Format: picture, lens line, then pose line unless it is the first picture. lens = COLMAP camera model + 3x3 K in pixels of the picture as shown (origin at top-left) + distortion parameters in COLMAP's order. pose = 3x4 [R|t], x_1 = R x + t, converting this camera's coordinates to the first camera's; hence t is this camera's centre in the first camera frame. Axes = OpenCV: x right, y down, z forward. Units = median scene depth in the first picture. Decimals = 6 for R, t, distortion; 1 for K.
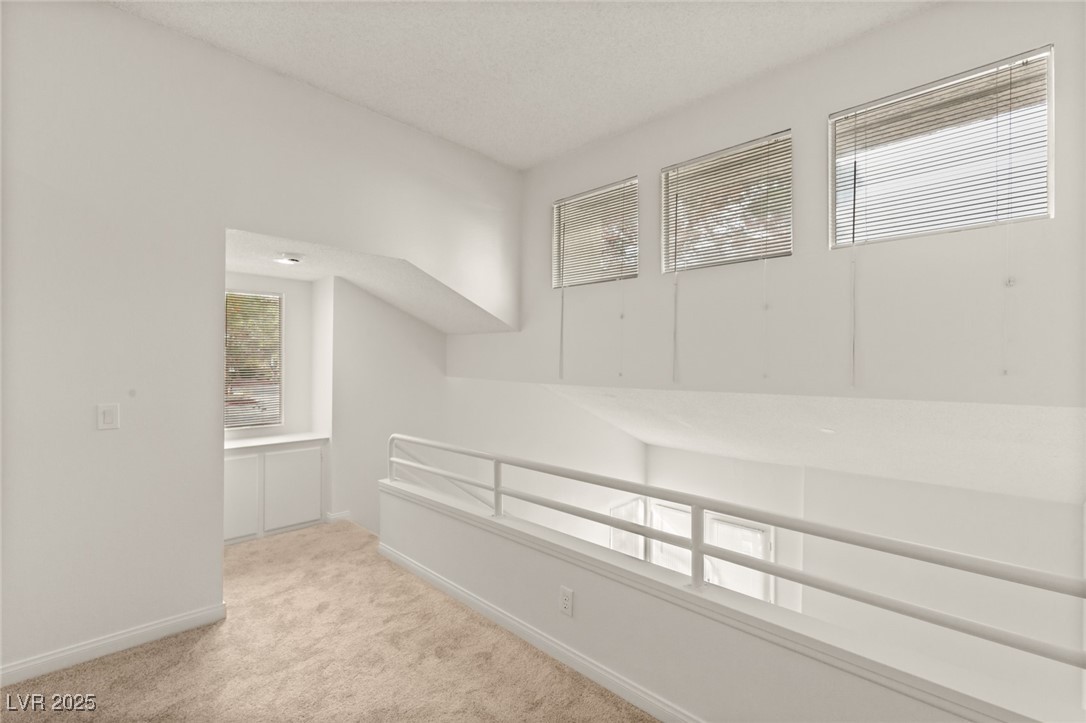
lens RADIAL K [[489.0, 0, 541.2], [0, 489.0, 366.8], [0, 0, 1]] dist [0.002837, -0.000265]
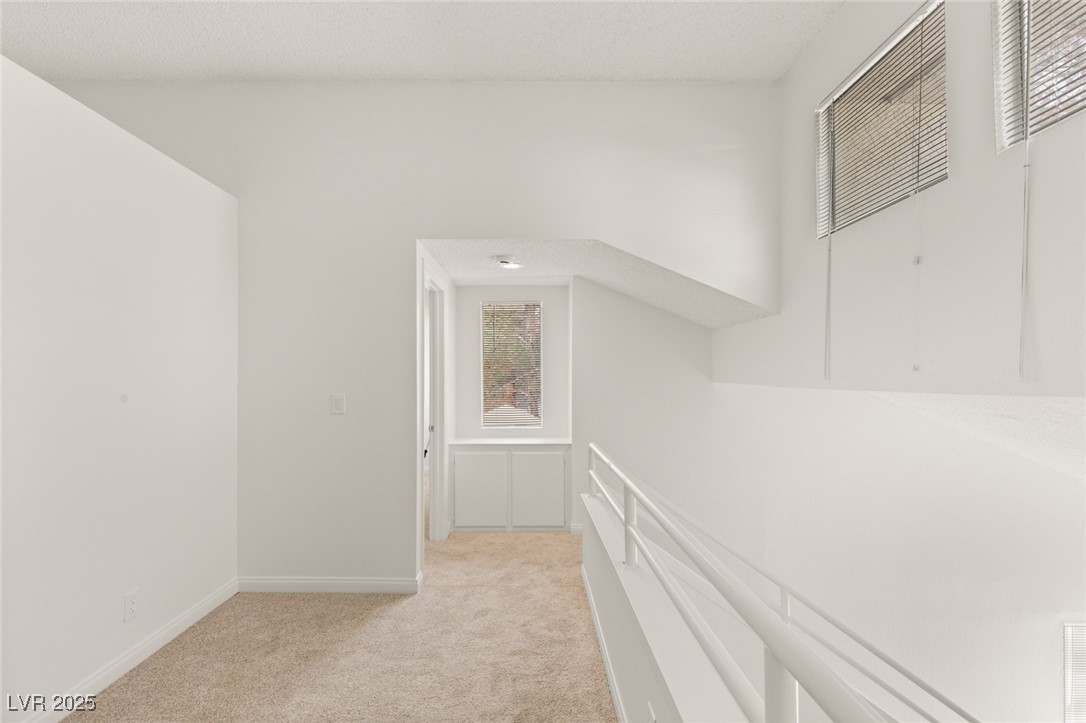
lens RADIAL K [[500.6, 0, 526.2], [0, 500.6, 378.9], [0, 0, 1]] dist [0.003943, 0.000139]
pose [[0.697142, -0.006966, -0.716900, 0.271676], [-0.000615, 0.999947, -0.010314, 0.035208], [0.716933, 0.007632, 0.697100, 0.316237]]
